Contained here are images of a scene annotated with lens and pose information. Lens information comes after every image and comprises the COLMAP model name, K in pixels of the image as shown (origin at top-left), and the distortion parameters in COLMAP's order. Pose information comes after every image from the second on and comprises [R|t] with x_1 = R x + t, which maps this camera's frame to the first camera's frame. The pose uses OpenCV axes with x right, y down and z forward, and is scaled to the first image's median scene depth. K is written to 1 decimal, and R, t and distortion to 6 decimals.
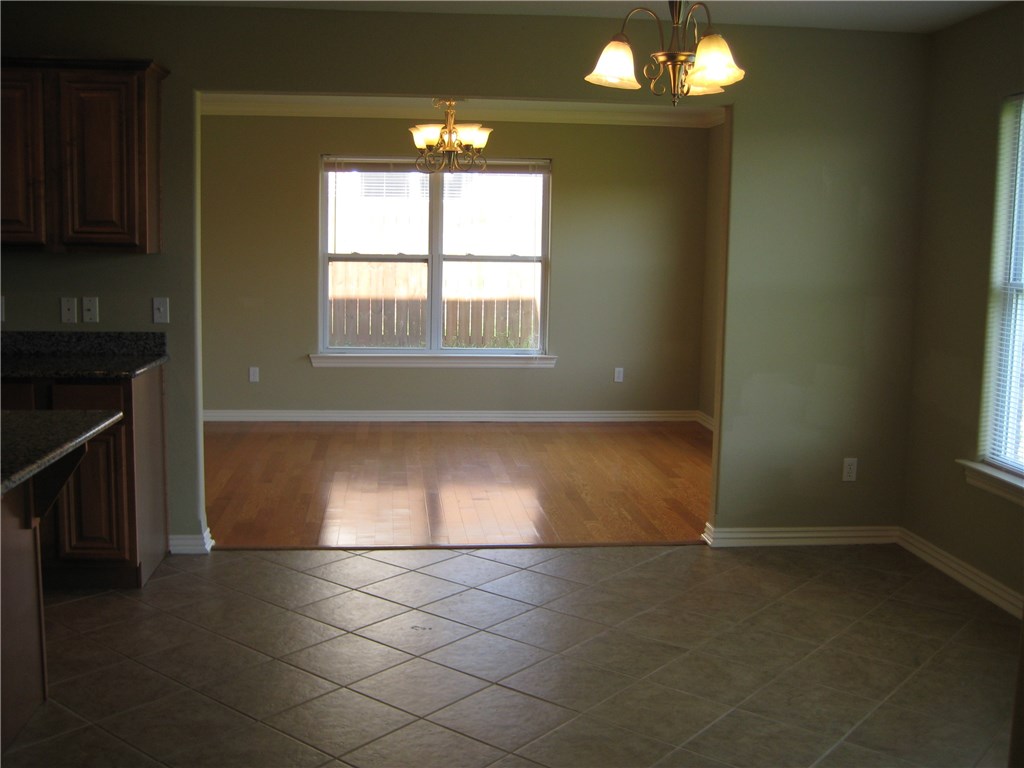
lens RADIAL K [[1071.8, 0, 498.8], [0, 1071.8, 379.4], [0, 0, 1]] dist [-0.153352, 0.200517]
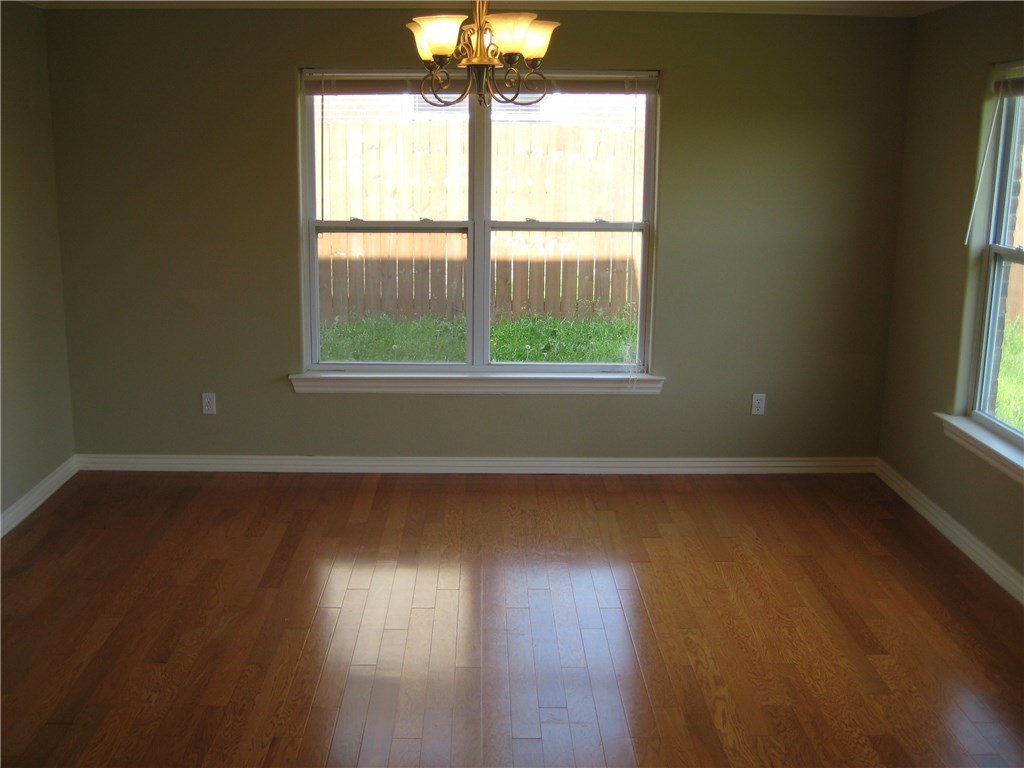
lens RADIAL K [[1071.8, 0, 498.8], [0, 1071.8, 379.4], [0, 0, 1]] dist [-0.153352, 0.200517]
pose [[0.996283, 0.009562, -0.085604, 0.009270], [-0.001573, 0.995673, 0.092908, -0.081601], [0.086122, -0.092428, 0.991988, 0.349583]]
